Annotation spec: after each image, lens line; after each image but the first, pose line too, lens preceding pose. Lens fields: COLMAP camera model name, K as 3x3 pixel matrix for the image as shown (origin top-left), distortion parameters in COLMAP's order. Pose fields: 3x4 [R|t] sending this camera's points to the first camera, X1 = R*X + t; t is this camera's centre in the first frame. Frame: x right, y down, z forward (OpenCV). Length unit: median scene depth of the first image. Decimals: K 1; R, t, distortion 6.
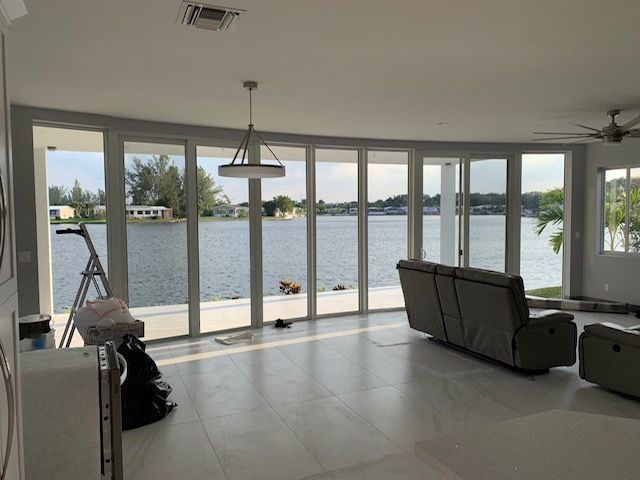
lens RADIAL K [[516.1, 0, 320.0], [0, 516.1, 240.0], [0, 0, 1]] dist [0.076888, -0.135757]
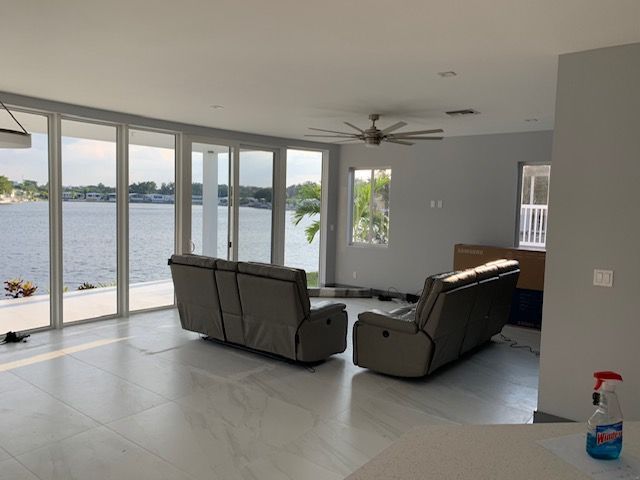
lens RADIAL K [[500.1, 0, 320.0], [0, 500.1, 233.8], [0, 0, 1]] dist [0.071390, -0.112643]
pose [[0.872302, 0.003719, 0.488952, -0.042082], [-0.008829, 0.999928, 0.008145, -0.005222], [-0.488887, -0.011422, 0.872272, 0.104706]]
